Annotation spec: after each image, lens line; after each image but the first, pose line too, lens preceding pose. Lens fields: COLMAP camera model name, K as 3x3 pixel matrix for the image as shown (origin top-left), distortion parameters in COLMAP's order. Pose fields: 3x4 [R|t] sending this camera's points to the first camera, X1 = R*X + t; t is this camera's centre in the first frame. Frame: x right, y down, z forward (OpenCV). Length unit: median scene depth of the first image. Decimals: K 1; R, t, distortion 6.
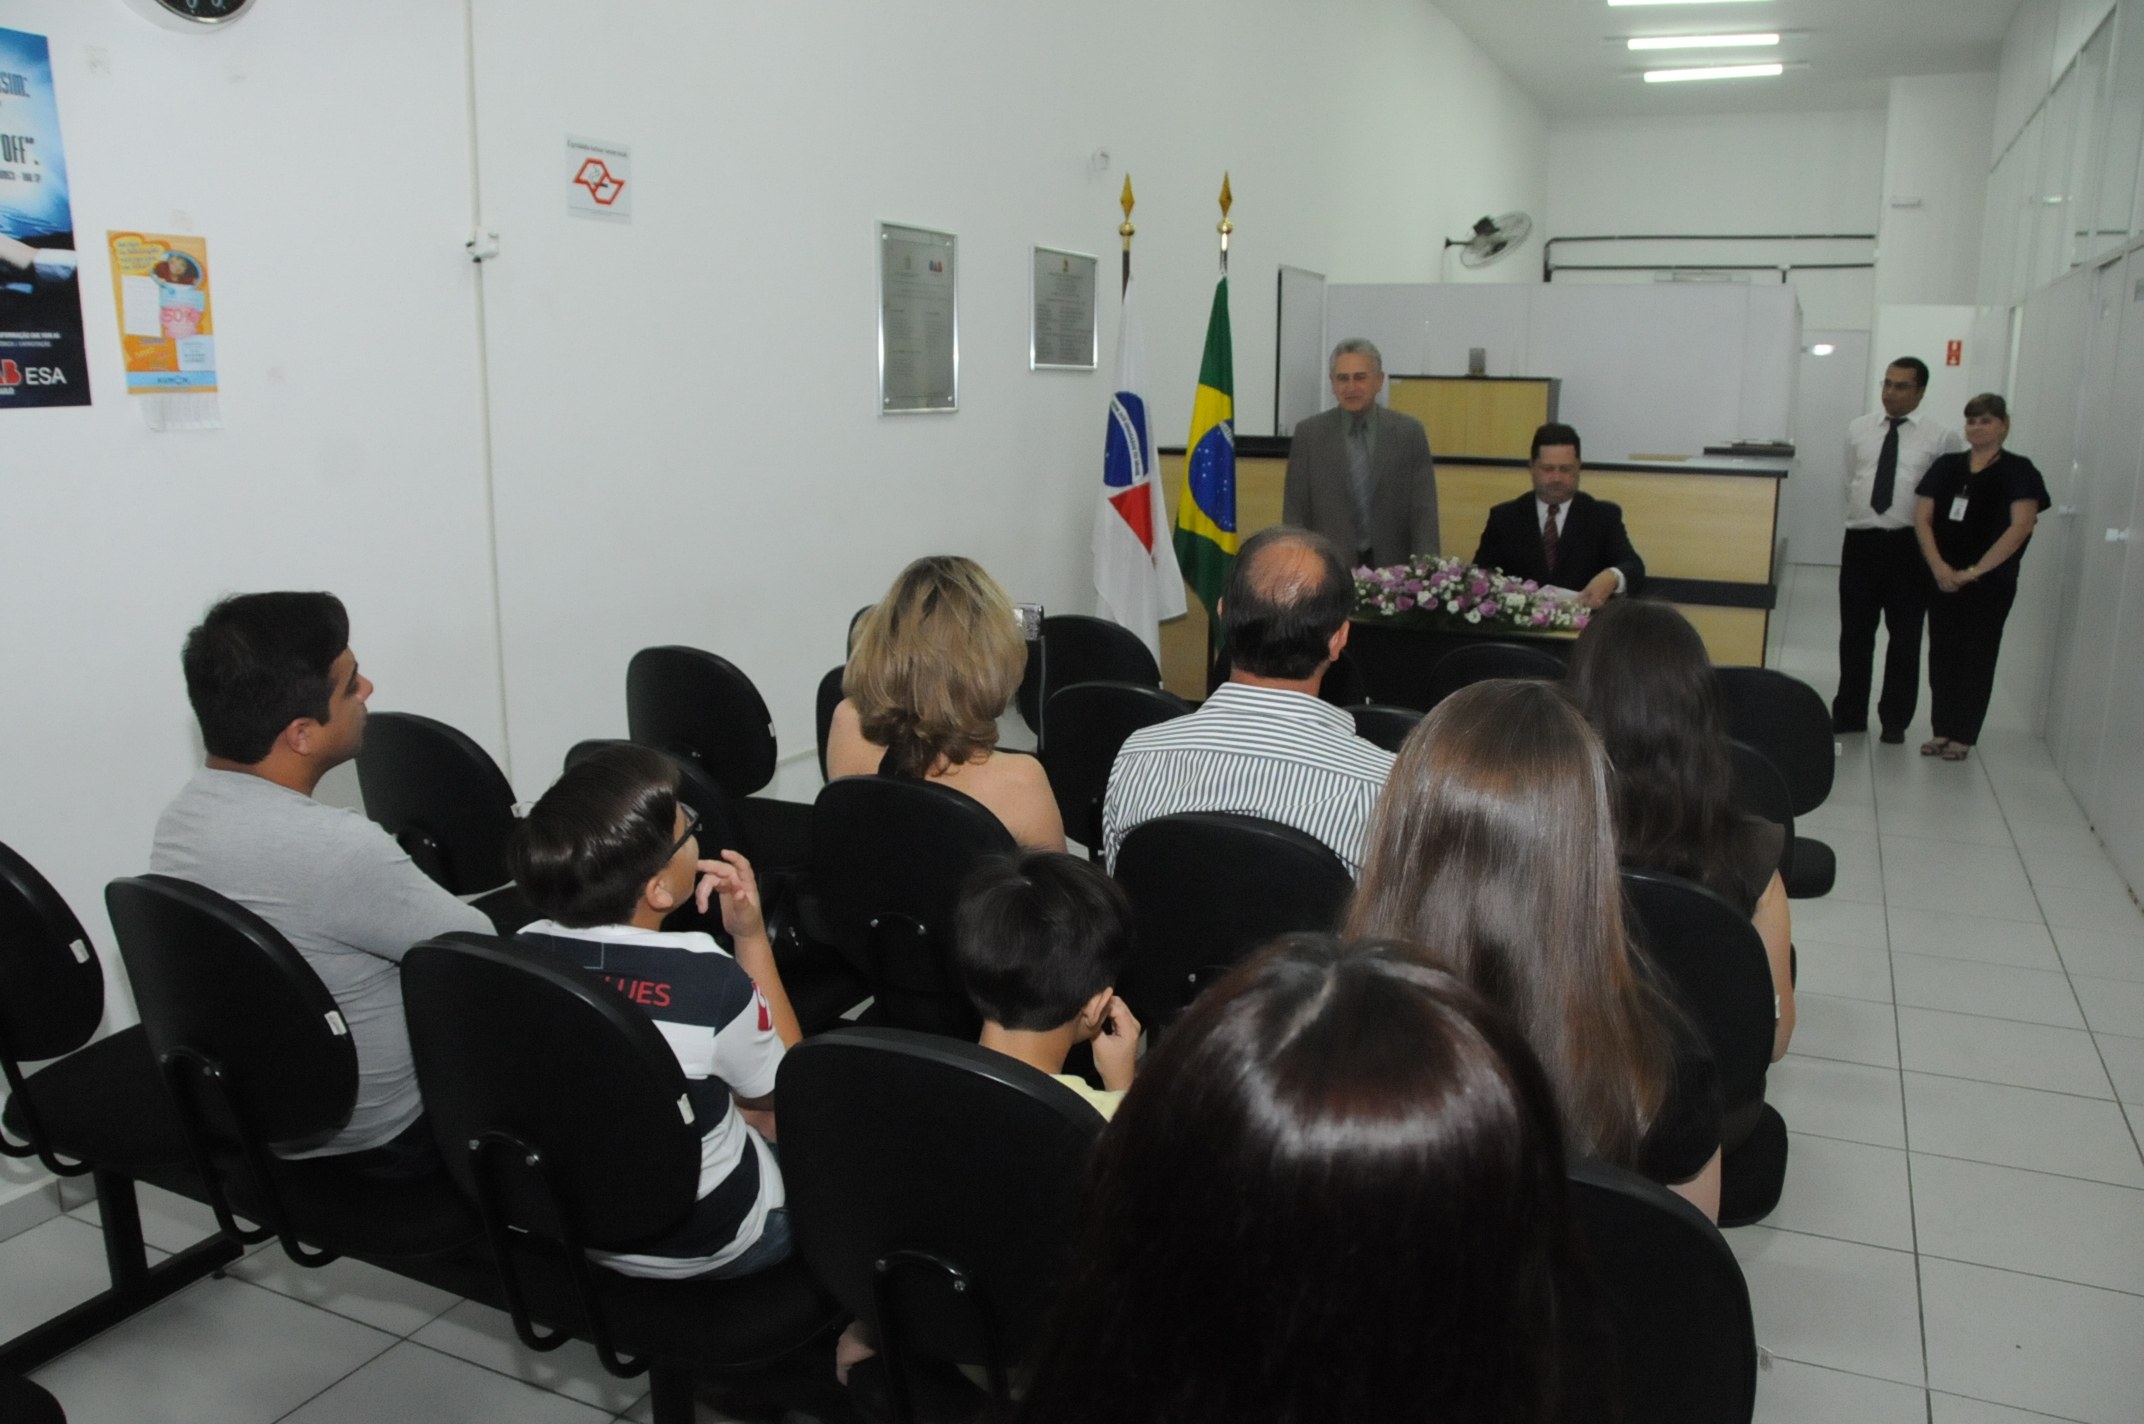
lens RADIAL K [[1637.2, 0, 1075.6], [0, 1637.2, 751.4], [0, 0, 1]] dist [-0.165869, 0.112799]
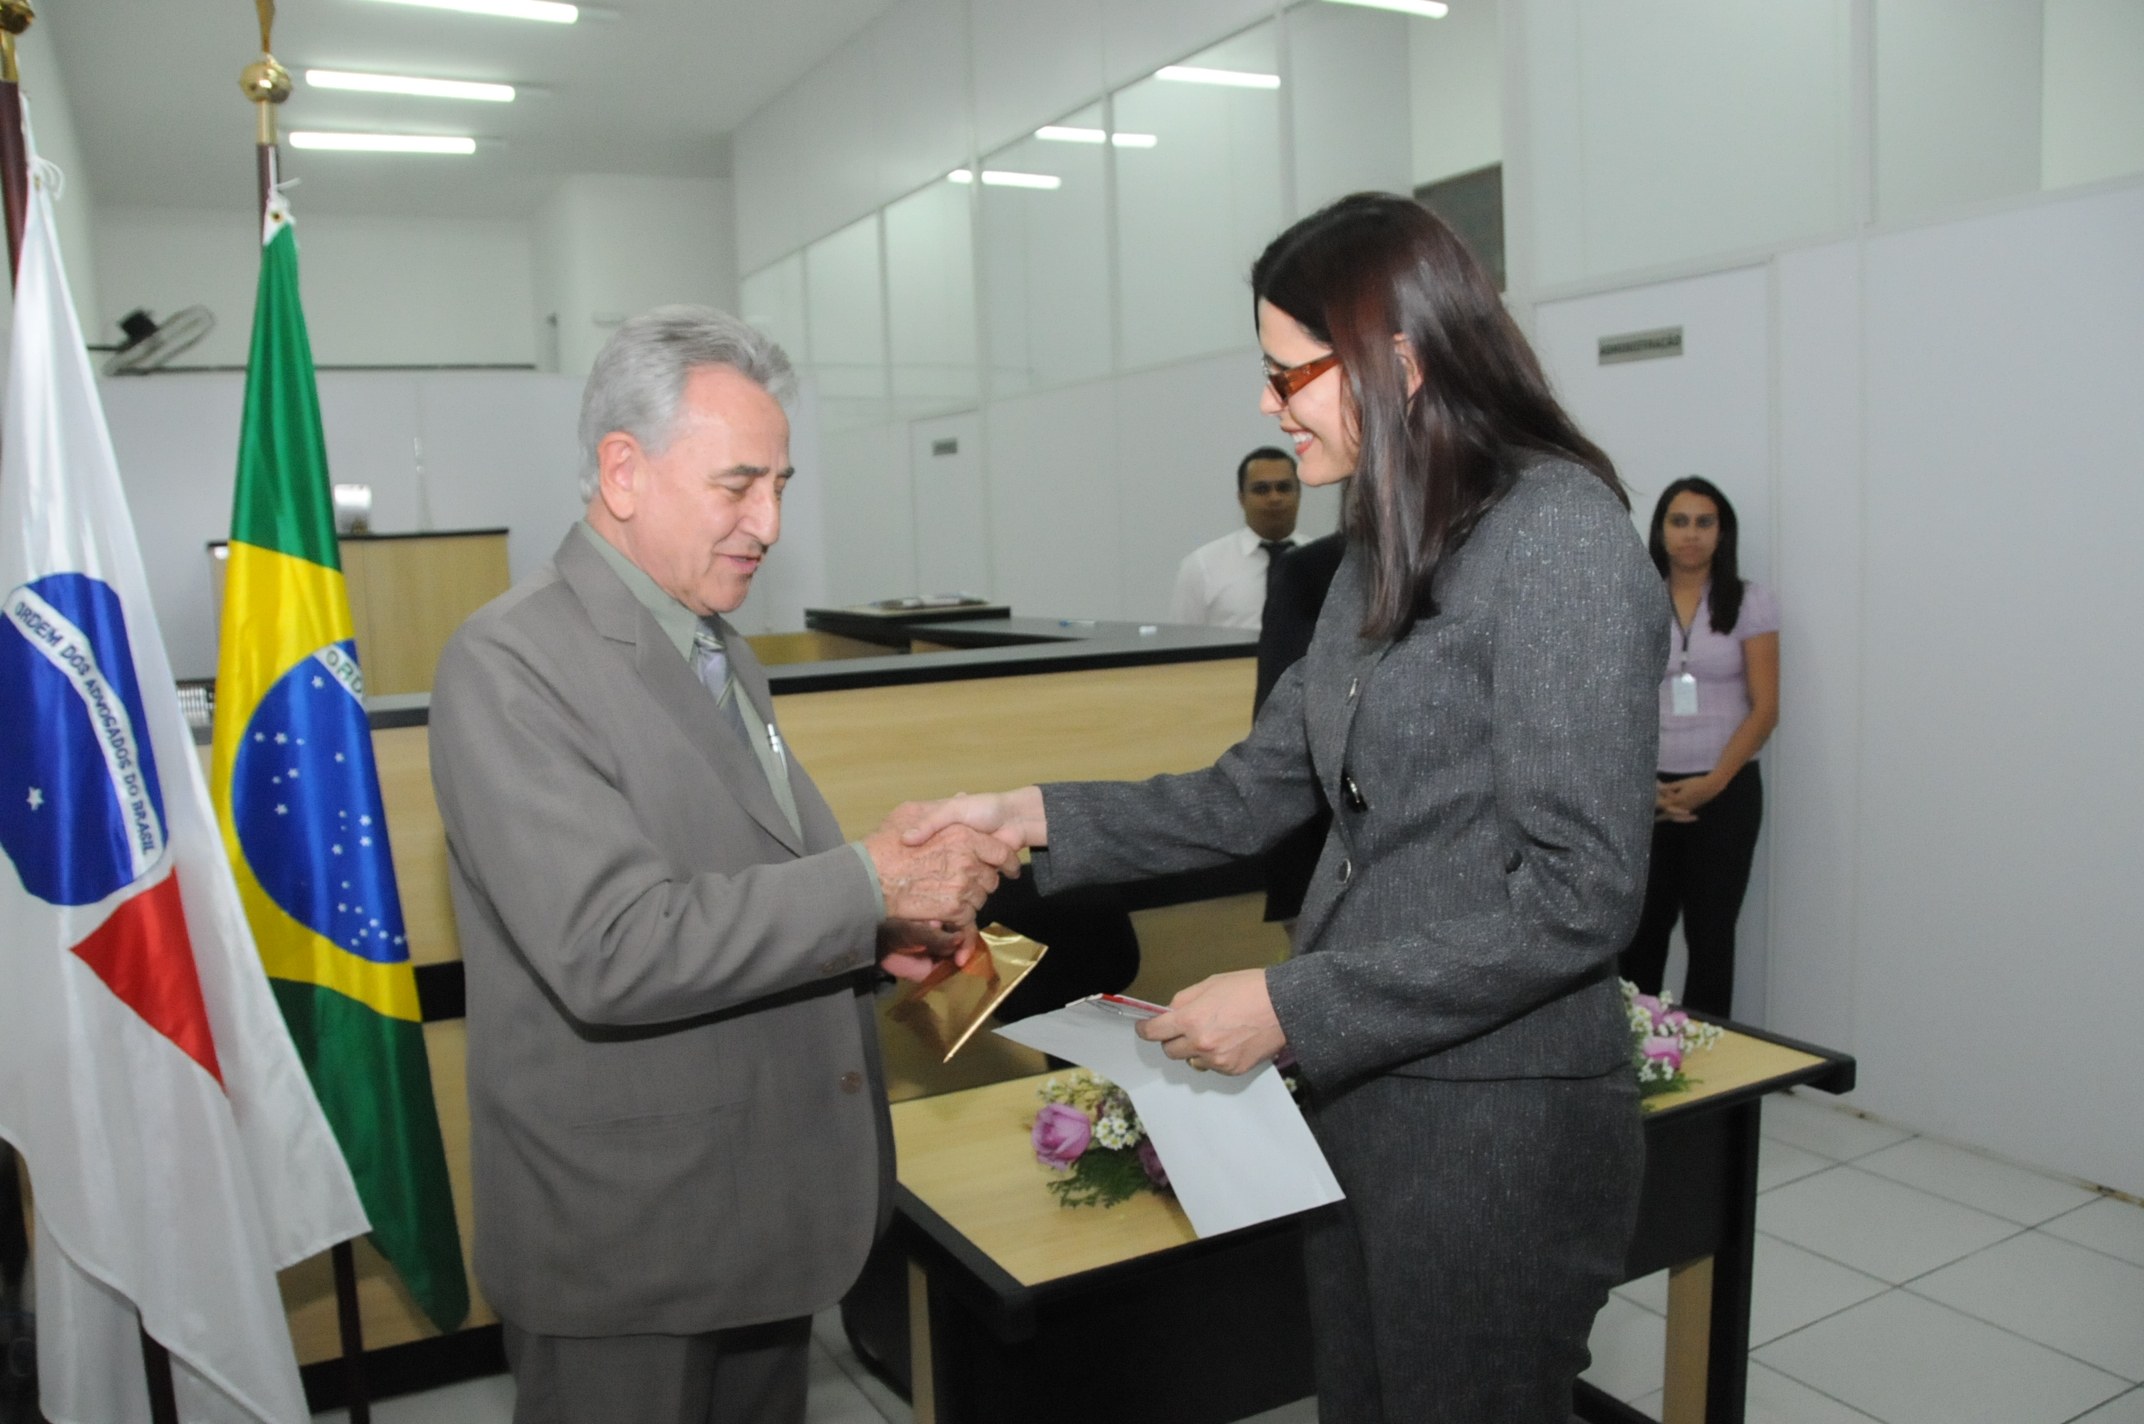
lens RADIAL K [[1655.2, 0, 1067.0], [0, 1655.2, 769.1], [0, 0, 1]] dist [-0.177994, 0.122271]
pose [[0.598498, -0.136439, 0.789420, -0.089830], [0.214471, 0.976711, 0.006208, -0.154300], [-0.771882, 0.165592, 0.613822, 0.712231]]
